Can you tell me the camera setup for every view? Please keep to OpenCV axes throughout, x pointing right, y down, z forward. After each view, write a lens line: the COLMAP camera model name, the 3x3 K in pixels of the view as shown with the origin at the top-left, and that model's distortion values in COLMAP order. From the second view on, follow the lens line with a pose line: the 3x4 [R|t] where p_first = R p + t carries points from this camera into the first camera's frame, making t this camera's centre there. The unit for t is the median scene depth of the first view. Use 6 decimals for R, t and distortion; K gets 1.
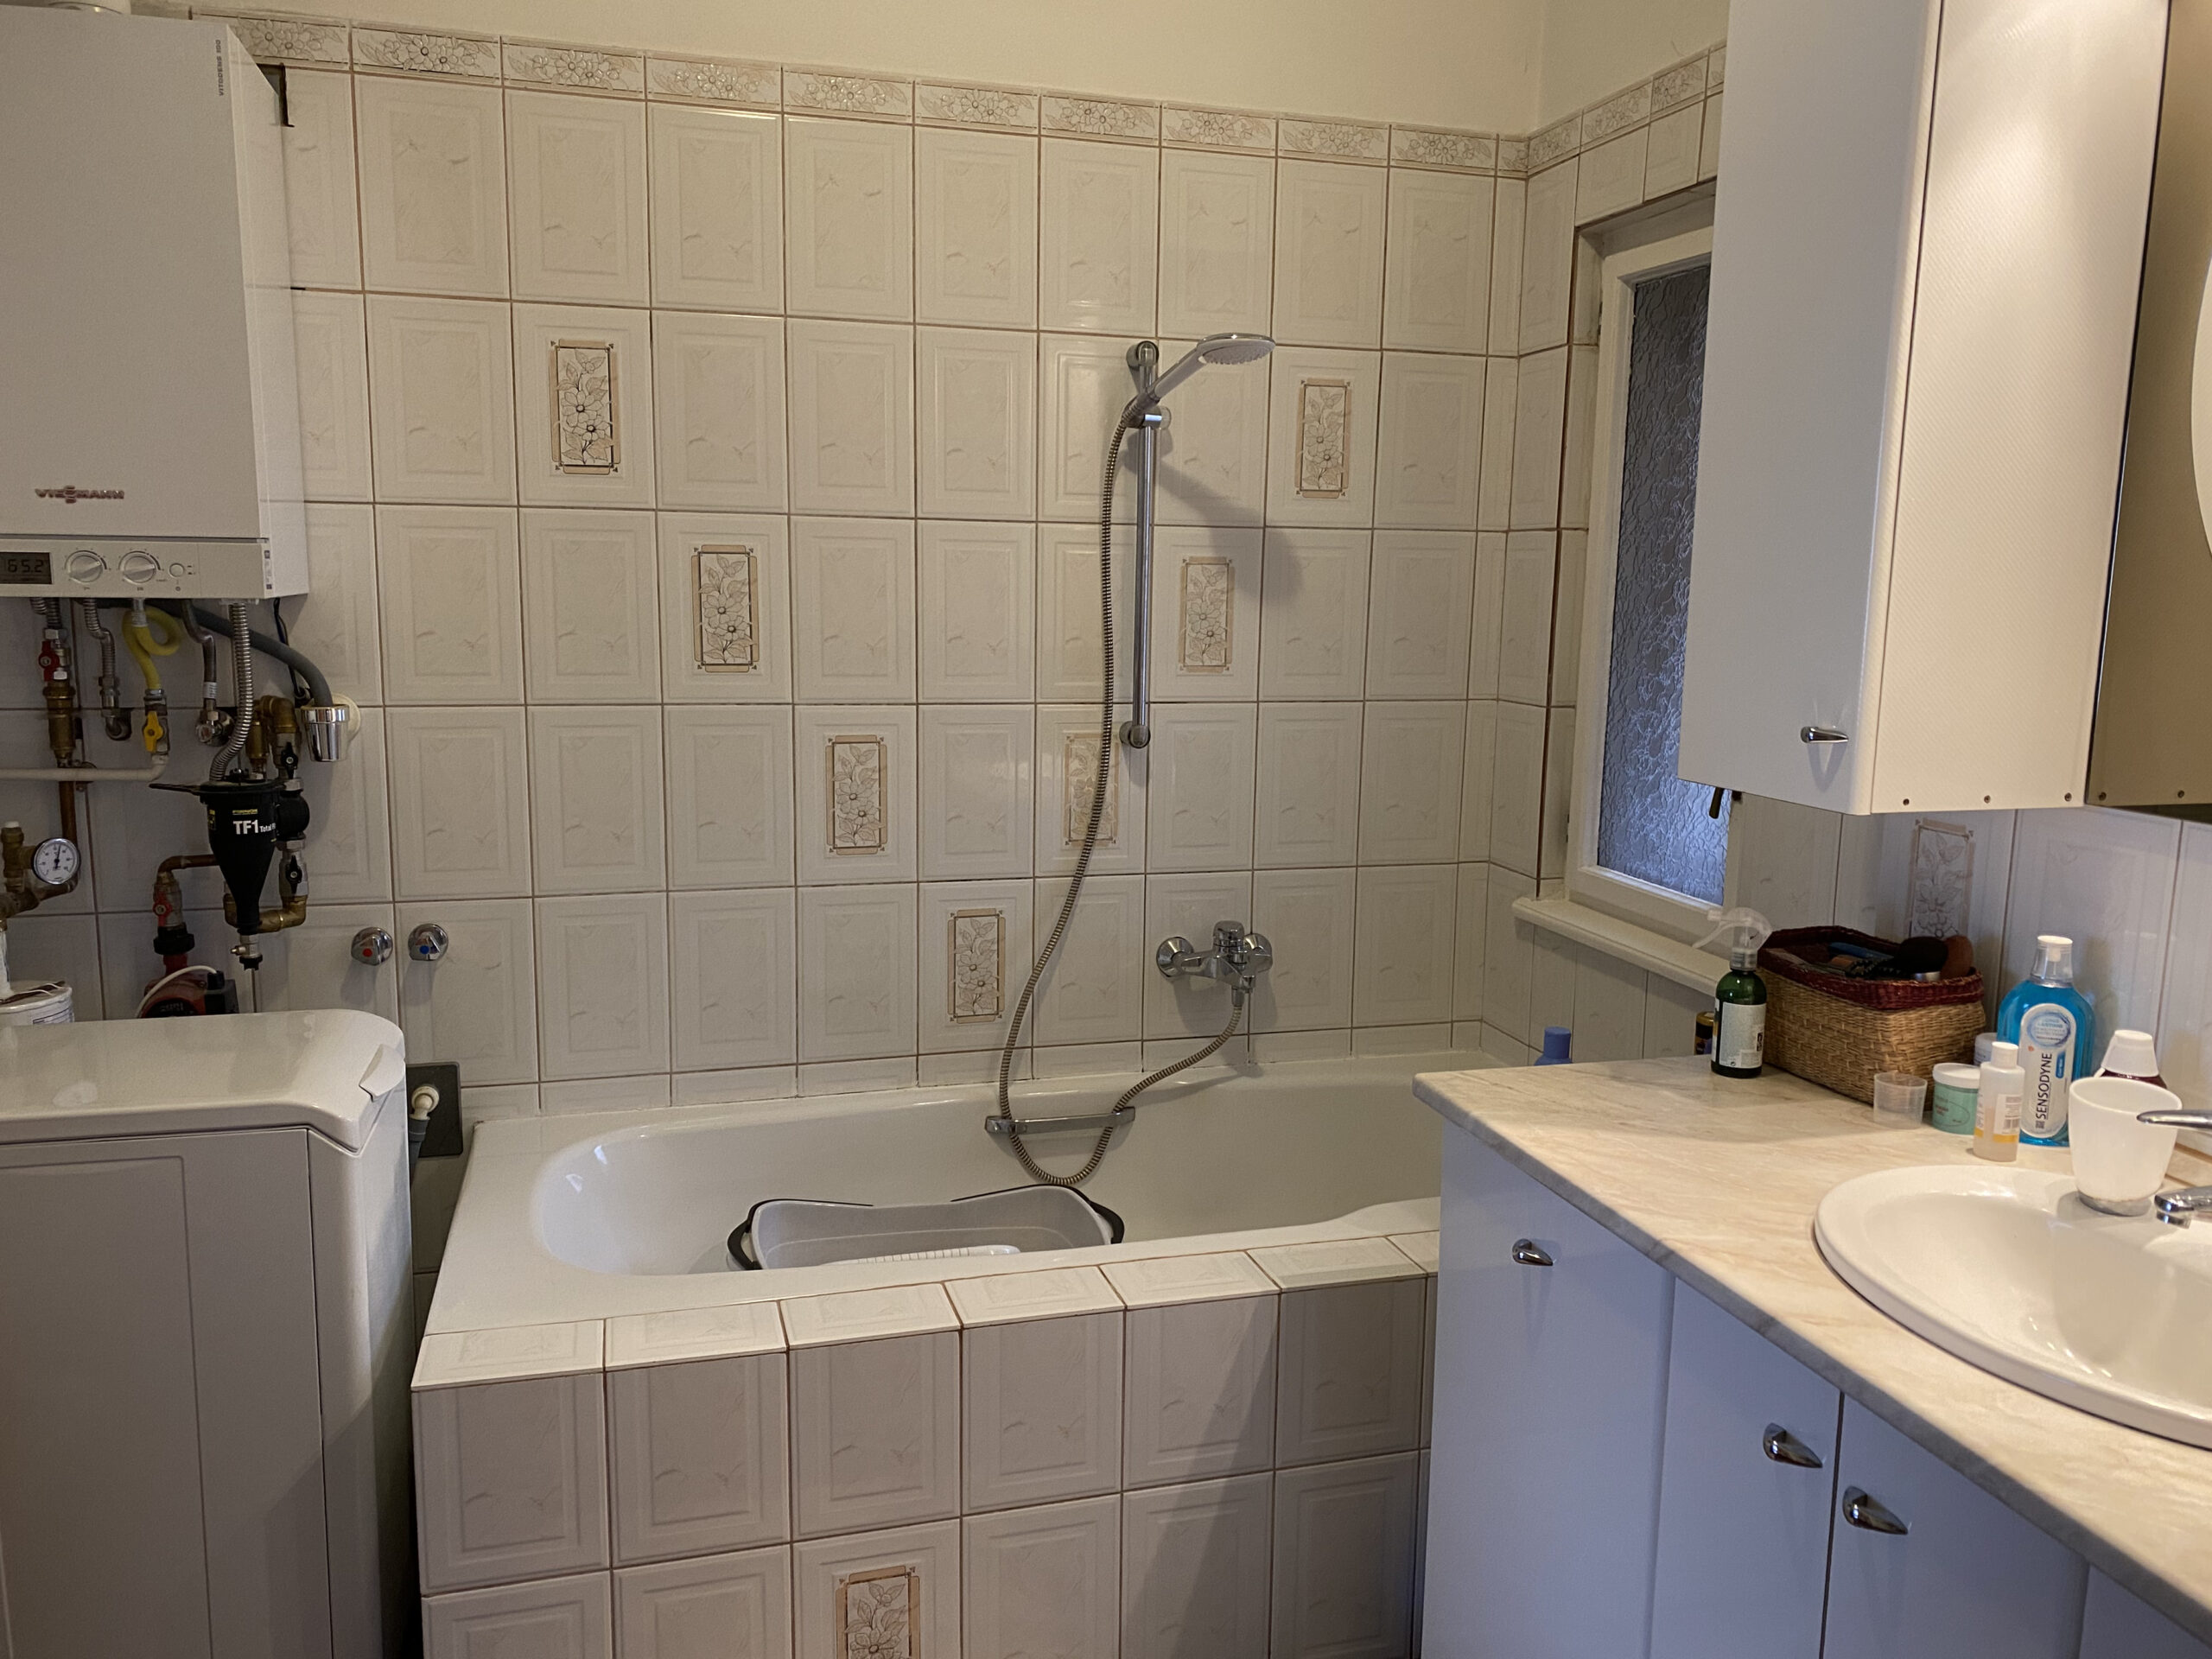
lens RADIAL K [[1706.3, 0, 1100.3], [0, 1706.3, 816.3], [0, 0, 1]] dist [-0.009931, 0.066236]
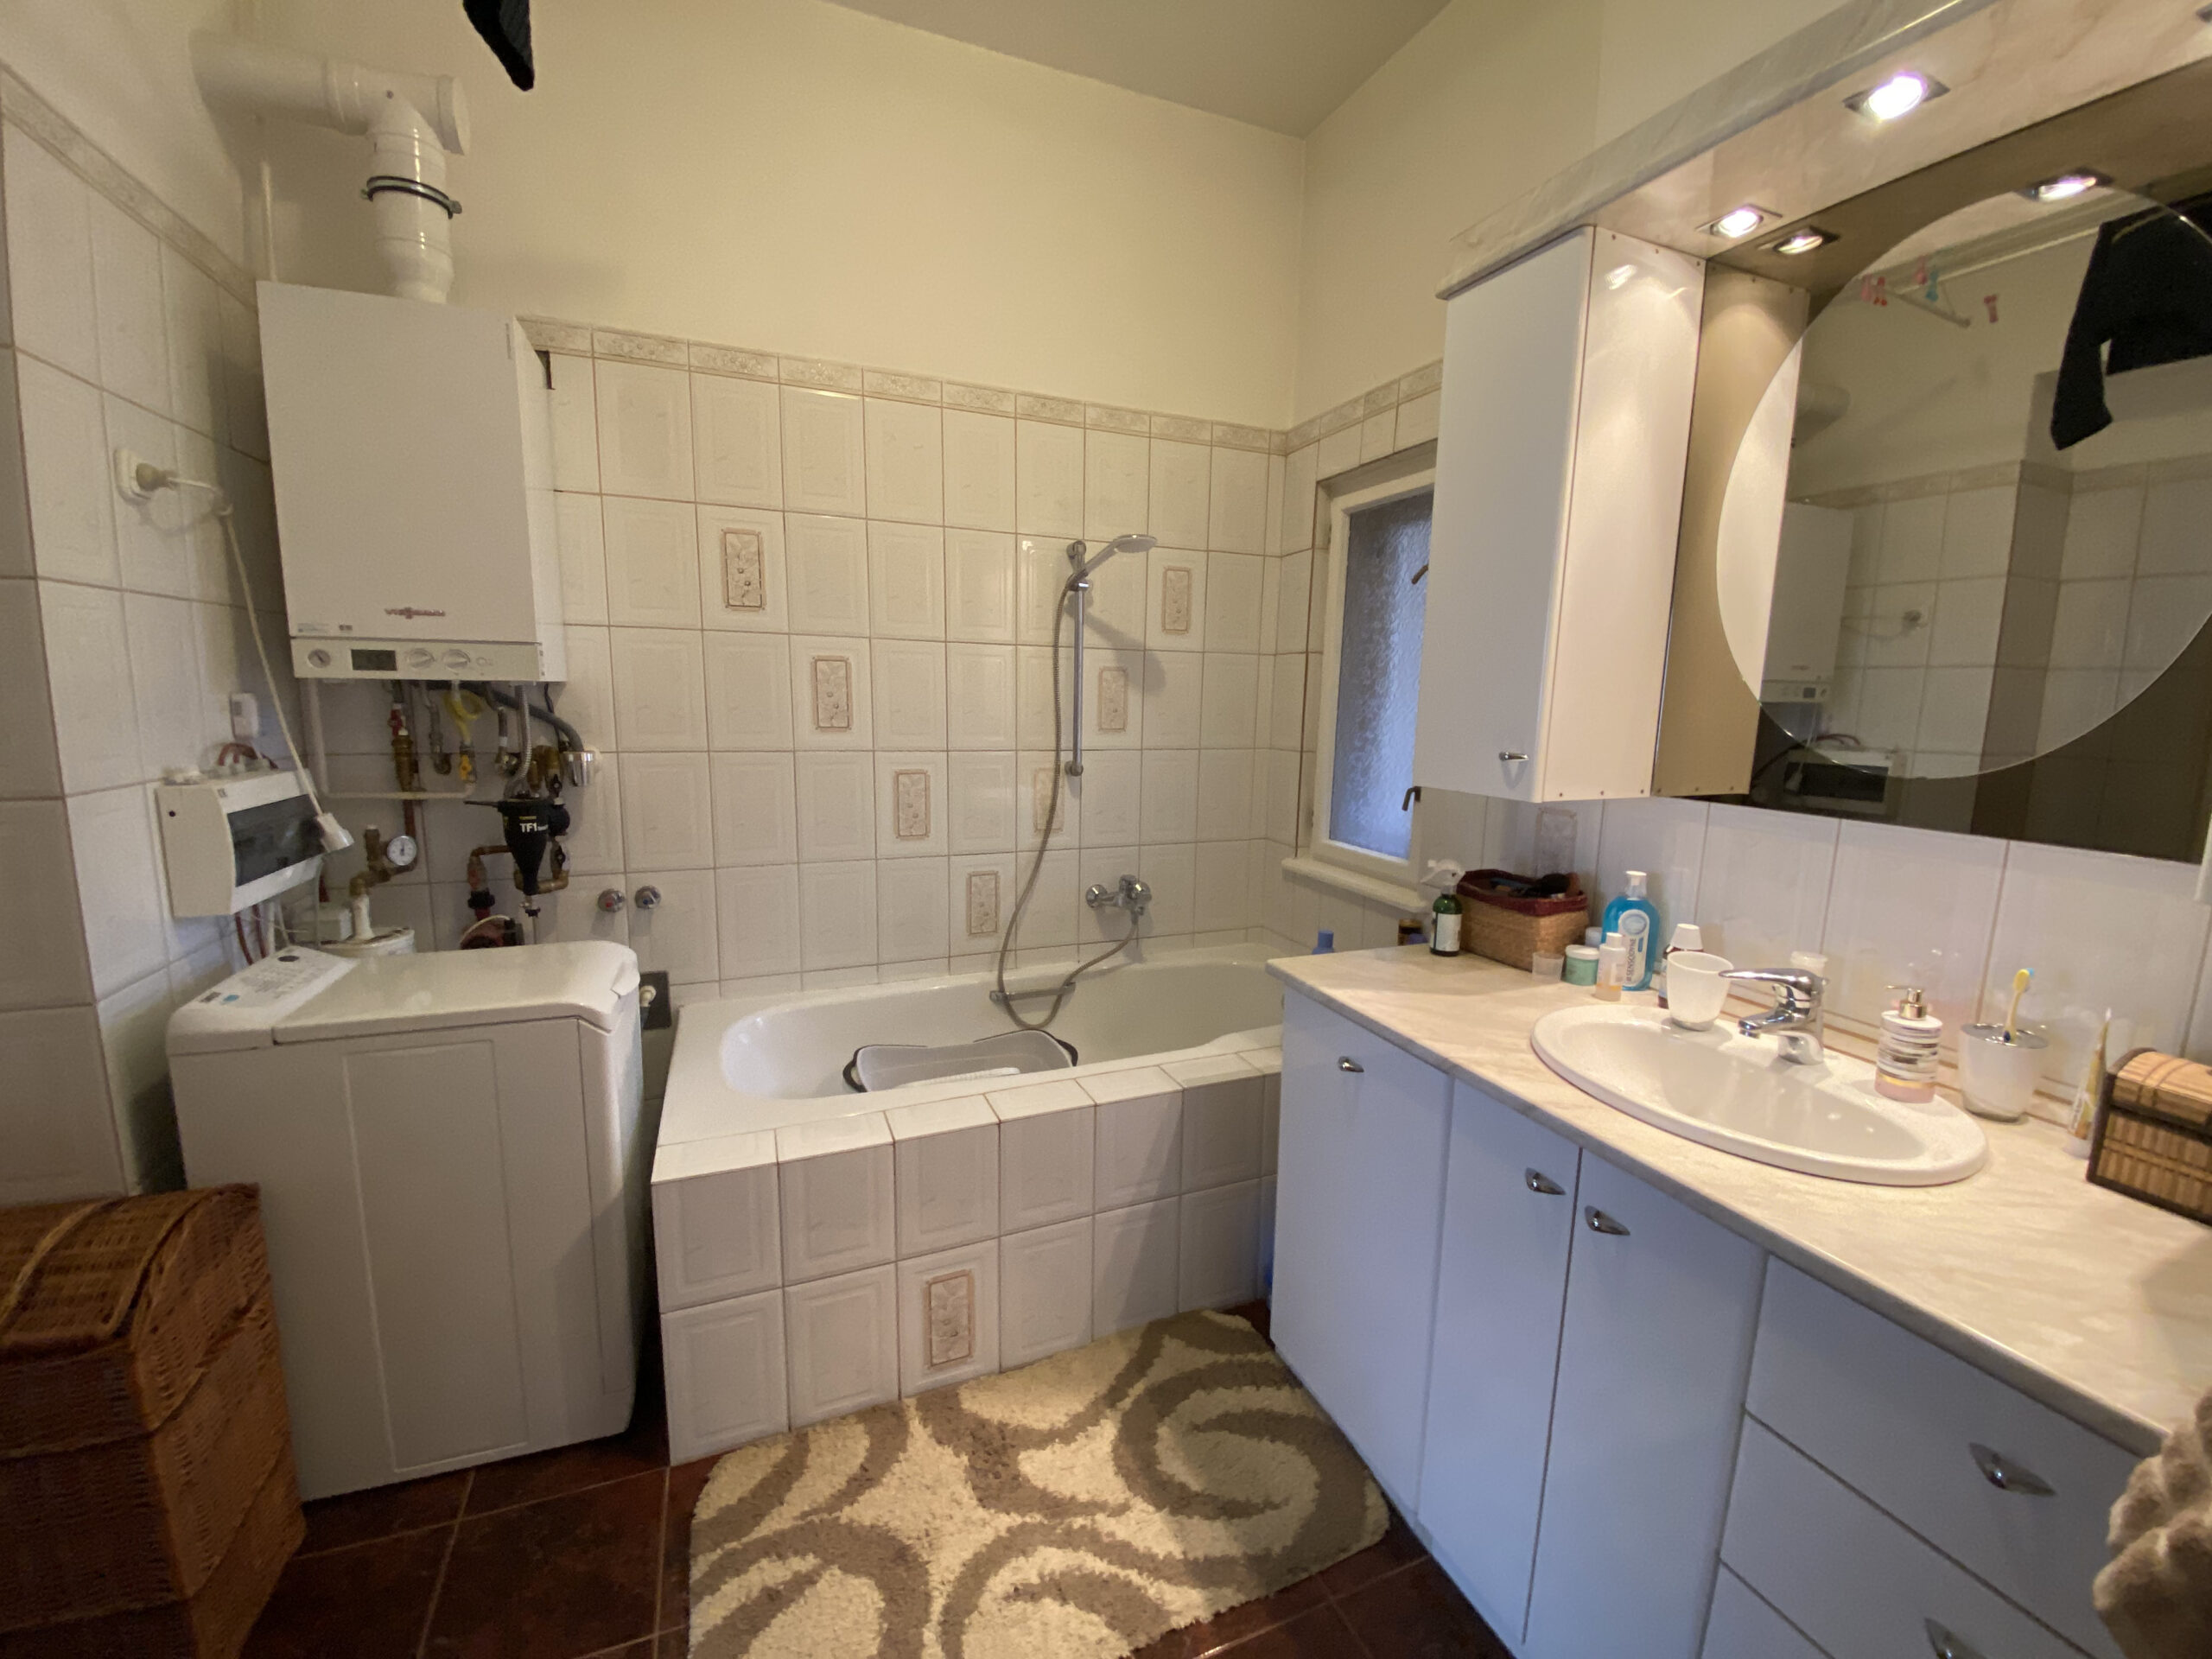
lens RADIAL K [[897.8, 0, 1102.8], [0, 897.8, 824.8], [0, 0, 1]] dist [0.031860, -0.026475]
pose [[0.993791, -0.014164, 0.110362, -0.059085], [0.014044, 0.999900, 0.001869, 0.009302], [-0.110377, -0.000307, 0.993890, 0.099226]]
